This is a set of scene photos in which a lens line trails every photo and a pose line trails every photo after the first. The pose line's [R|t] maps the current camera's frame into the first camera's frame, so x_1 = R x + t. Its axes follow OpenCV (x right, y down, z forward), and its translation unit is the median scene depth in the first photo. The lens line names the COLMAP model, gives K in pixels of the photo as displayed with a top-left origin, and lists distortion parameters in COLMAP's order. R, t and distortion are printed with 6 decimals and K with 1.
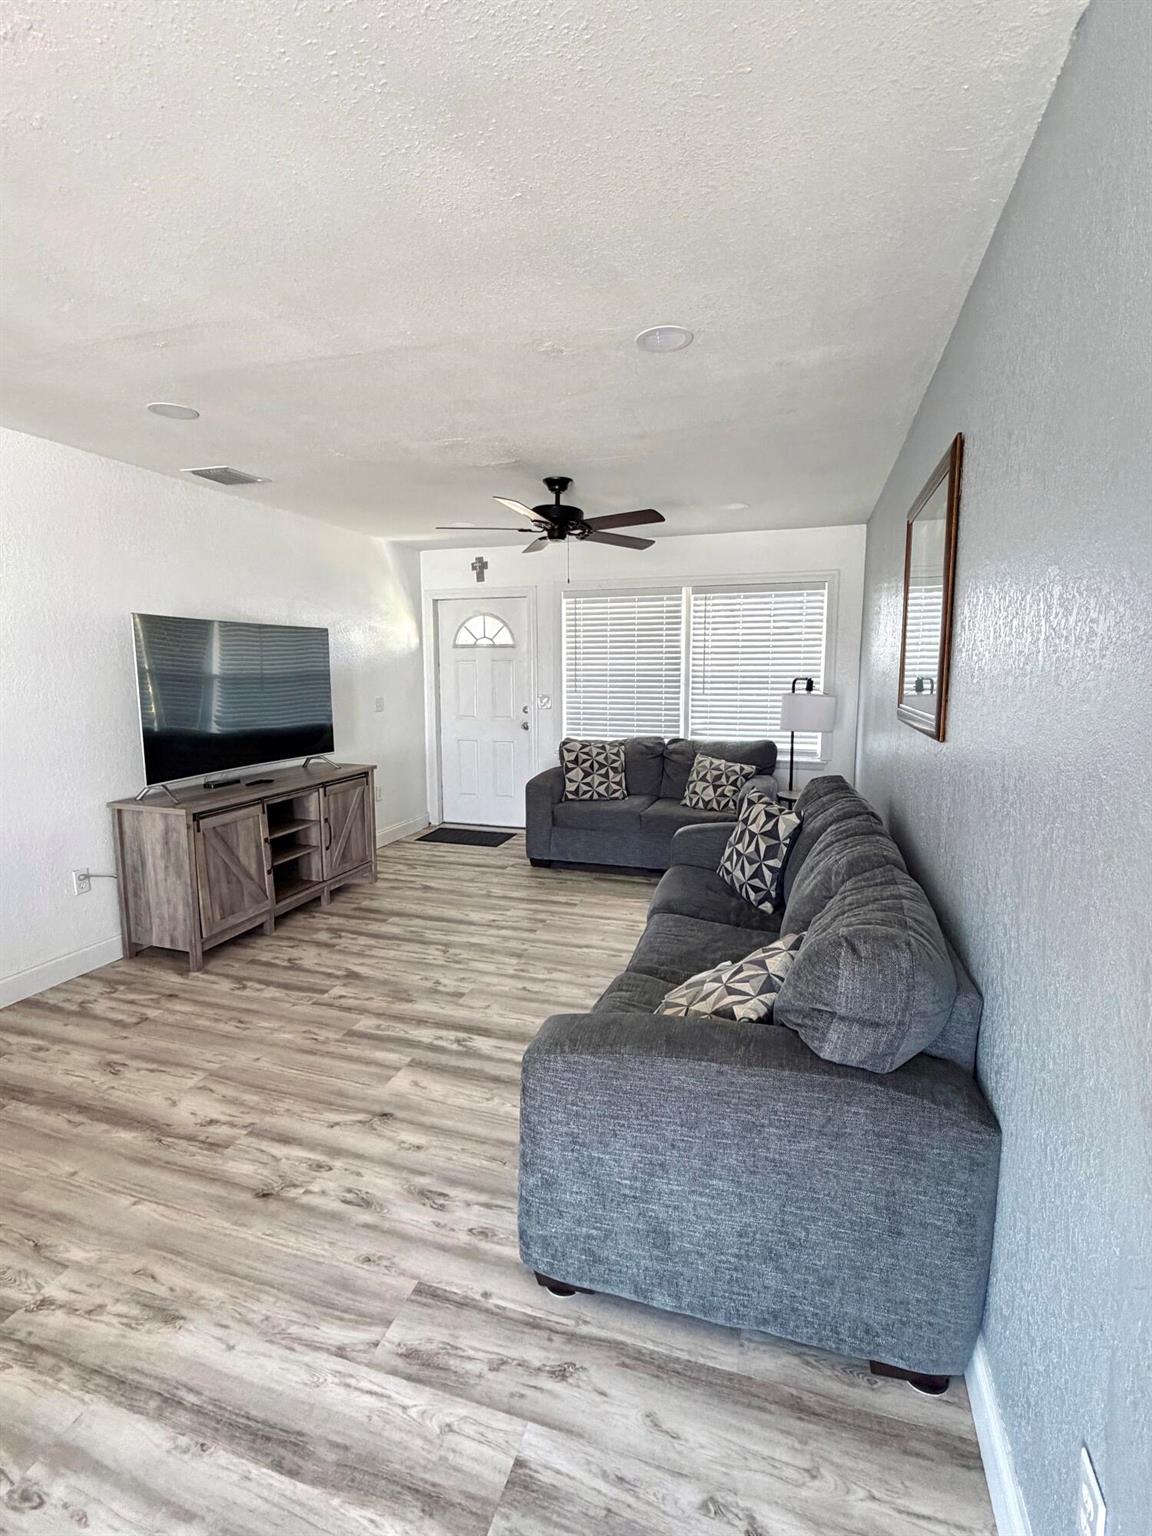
lens RADIAL K [[714.1, 0, 583.5], [0, 714.1, 770.3], [0, 0, 1]] dist [0.001962, 0.000015]
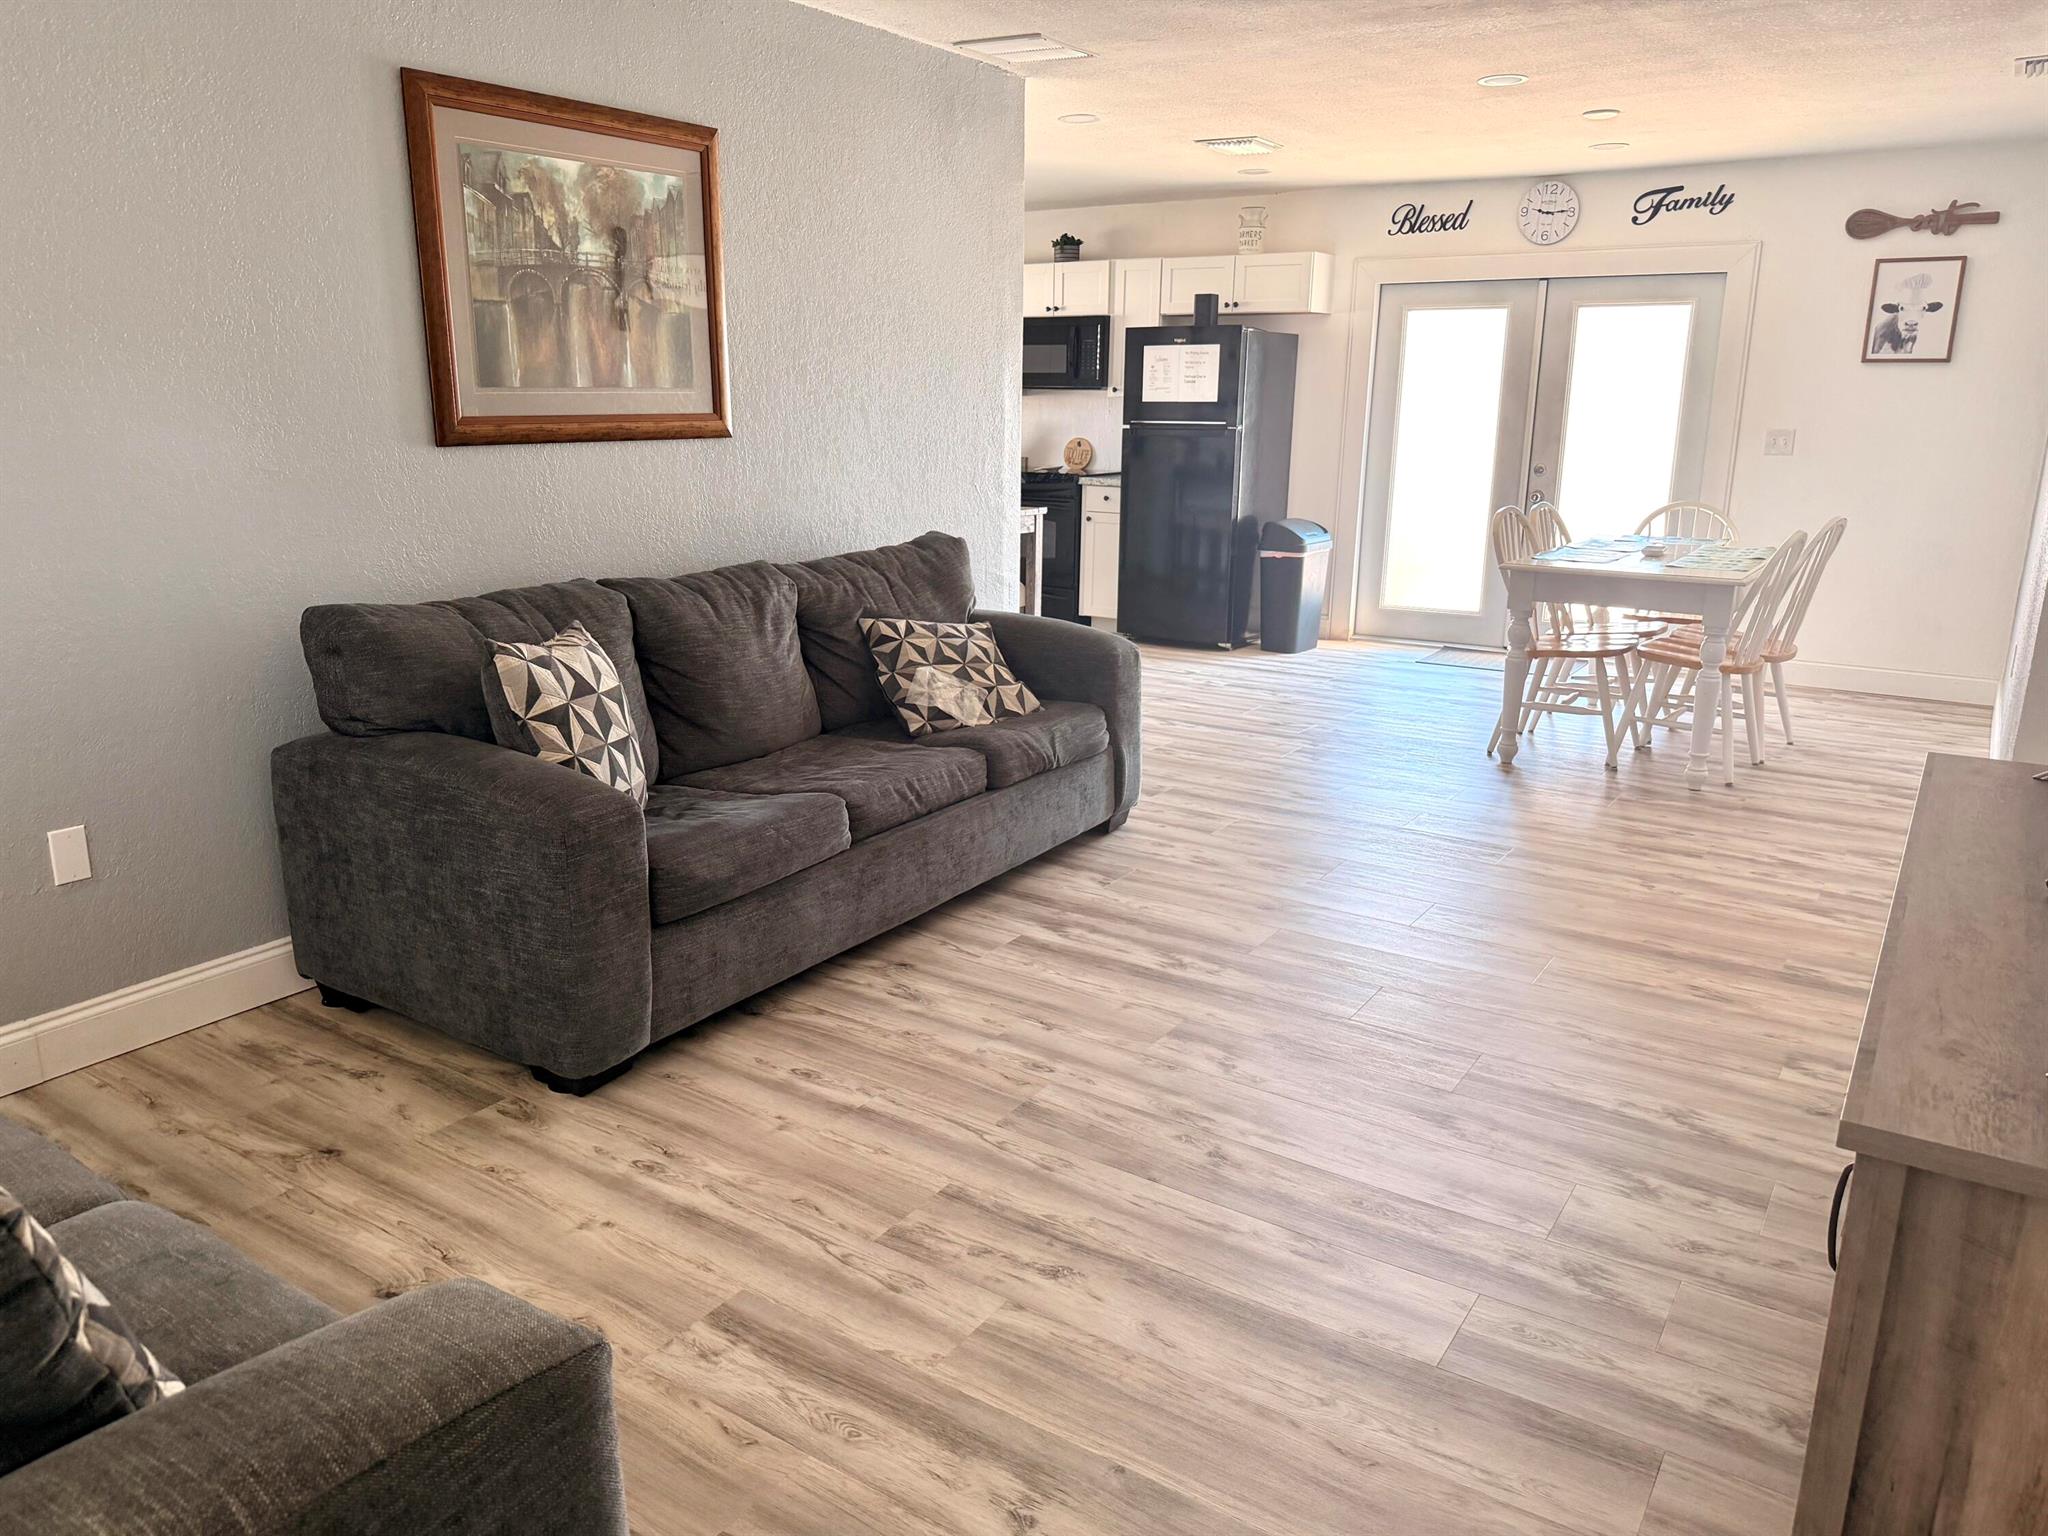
lens RADIAL K [[1456.6, 0, 1023.5], [0, 1456.6, 765.0], [0, 0, 1]] dist [0.017134, -0.013082]
pose [[-0.961950, -0.071016, 0.263836, -0.379032], [0.035922, 0.924377, 0.379785, -0.289423], [-0.270855, 0.374812, -0.886653, 2.176615]]
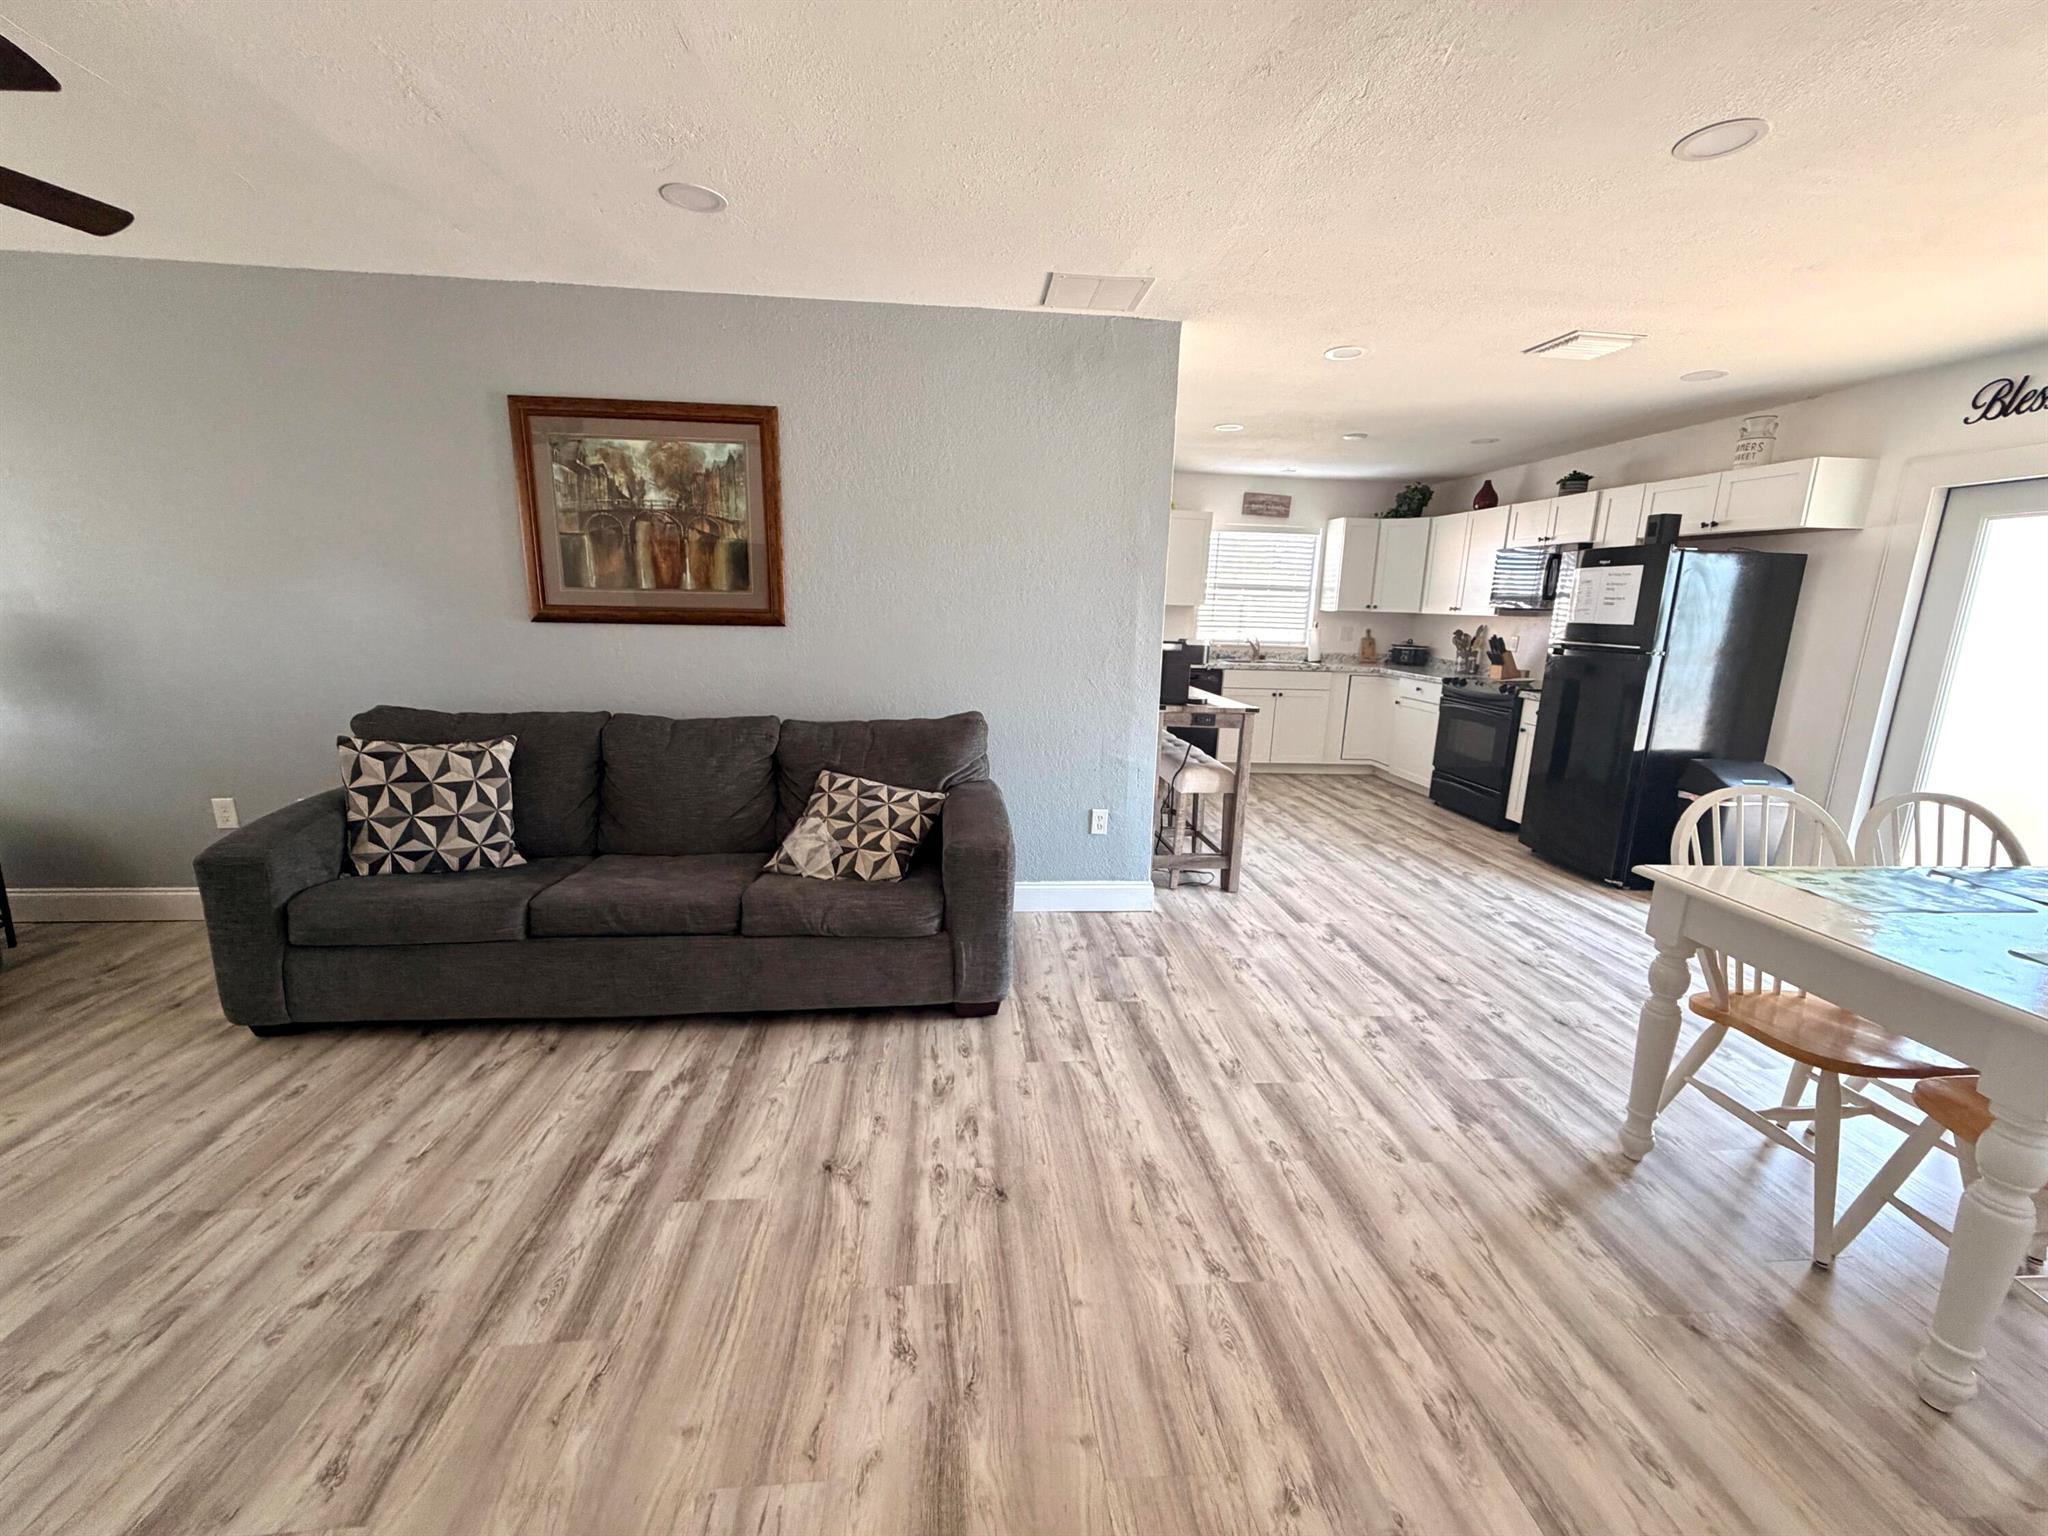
lens RADIAL K [[818.7, 0, 1013.3], [0, 818.7, 751.4], [0, 0, 1]] dist [-0.003096, -0.001289]
pose [[-0.385604, -0.173298, 0.906244, -0.896541], [0.108936, 0.966782, 0.231226, -0.095274], [-0.916211, 0.187884, -0.353916, 0.892844]]
